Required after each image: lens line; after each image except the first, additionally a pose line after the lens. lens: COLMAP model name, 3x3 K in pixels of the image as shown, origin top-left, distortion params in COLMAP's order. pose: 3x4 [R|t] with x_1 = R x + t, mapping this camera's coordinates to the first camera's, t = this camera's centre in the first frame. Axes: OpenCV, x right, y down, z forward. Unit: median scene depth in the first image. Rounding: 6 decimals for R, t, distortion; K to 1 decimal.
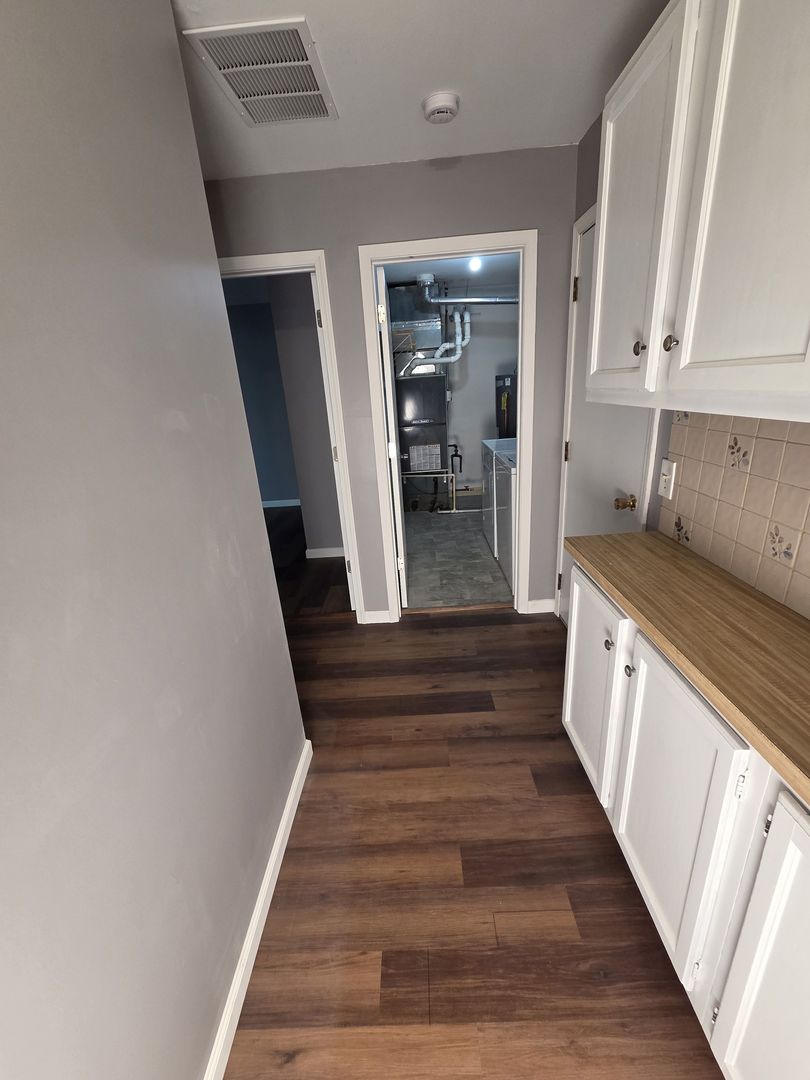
lens RADIAL K [[438.1, 0, 402.4], [0, 438.1, 536.6], [0, 0, 1]] dist [0.005692, -0.001537]
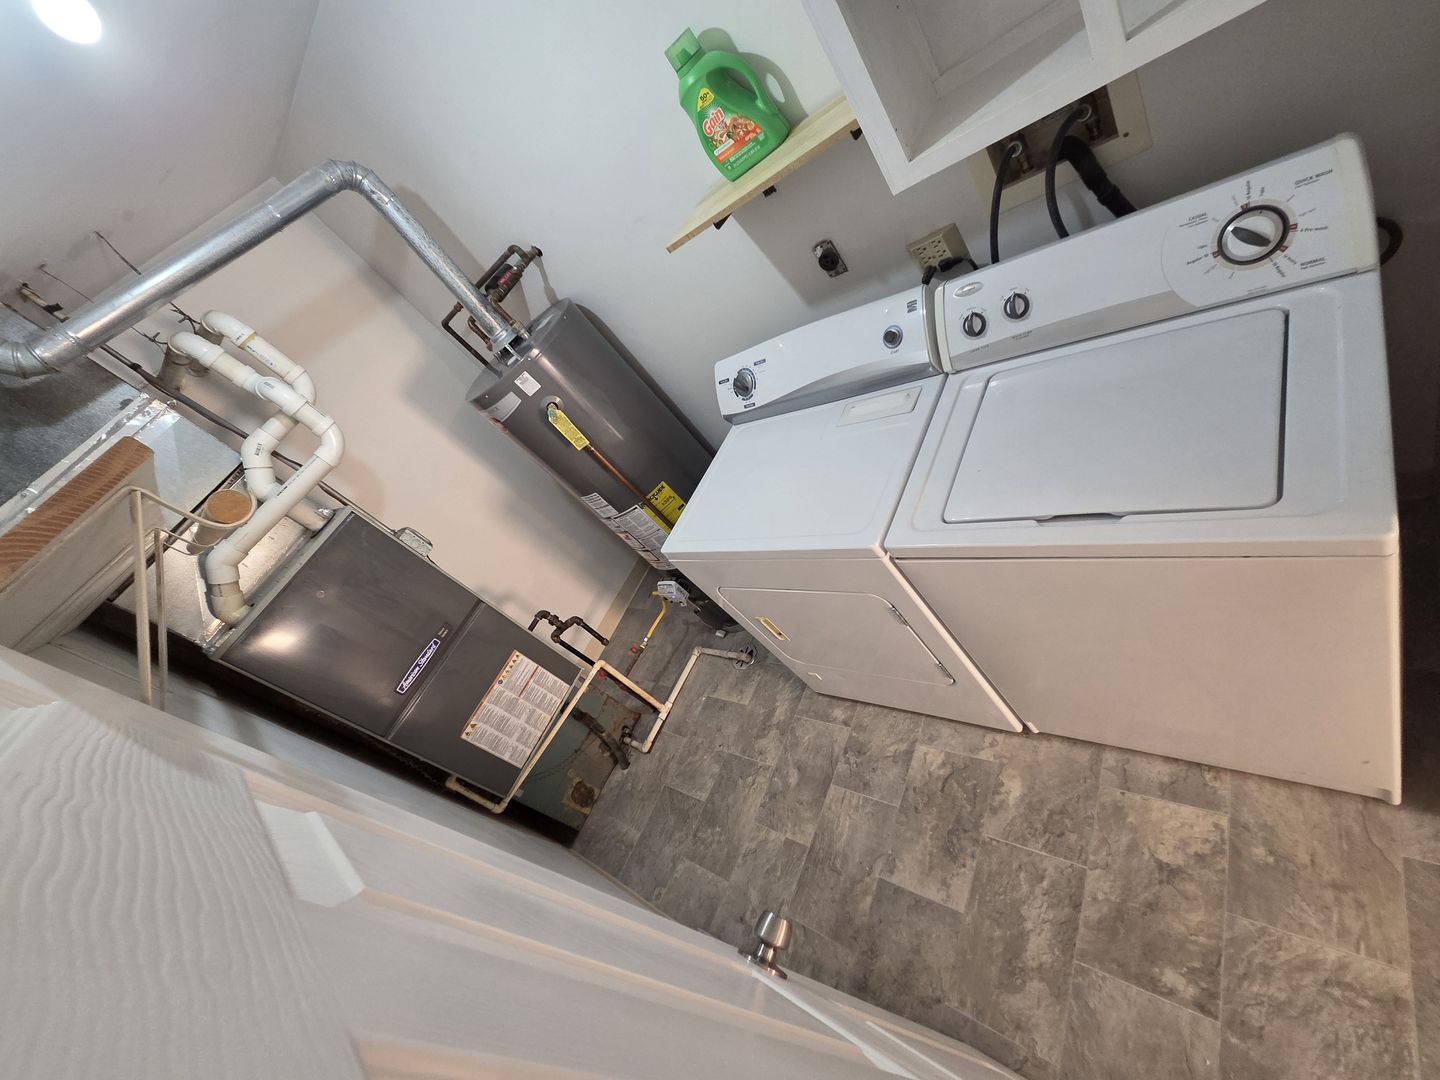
lens RADIAL K [[584.2, 0, 724.5], [0, 584.2, 542.0], [0, 0, 1]] dist [0.005692, -0.001537]
pose [[0.442782, -0.752579, 0.487410, 0.001488], [0.757147, 0.605015, 0.246344, -0.320836], [-0.480284, 0.259965, 0.837703, 0.679414]]
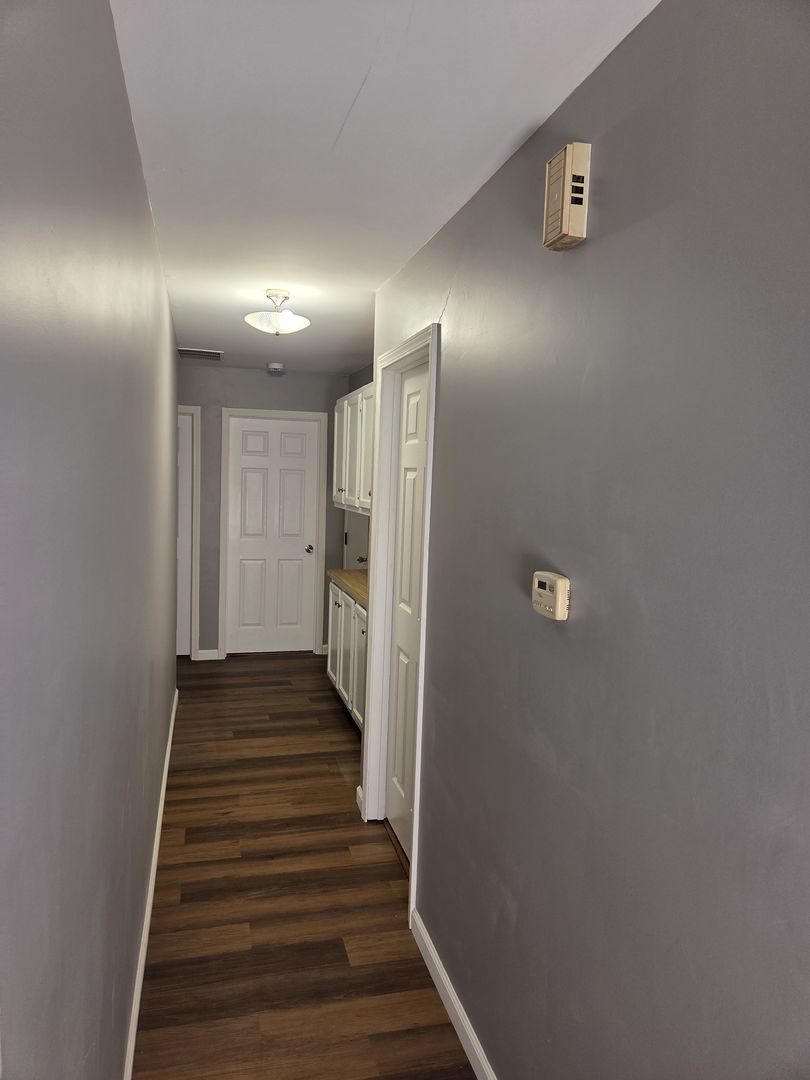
lens RADIAL K [[717.2, 0, 402.9], [0, 717.2, 540.6], [0, 0, 1]] dist [0.067642, -0.054971]
pose [[0.955174, 0.076574, 0.285971, -0.110713], [-0.002926, 0.968365, -0.249523, 0.297309], [-0.296031, 0.237501, 0.925181, -0.943161]]
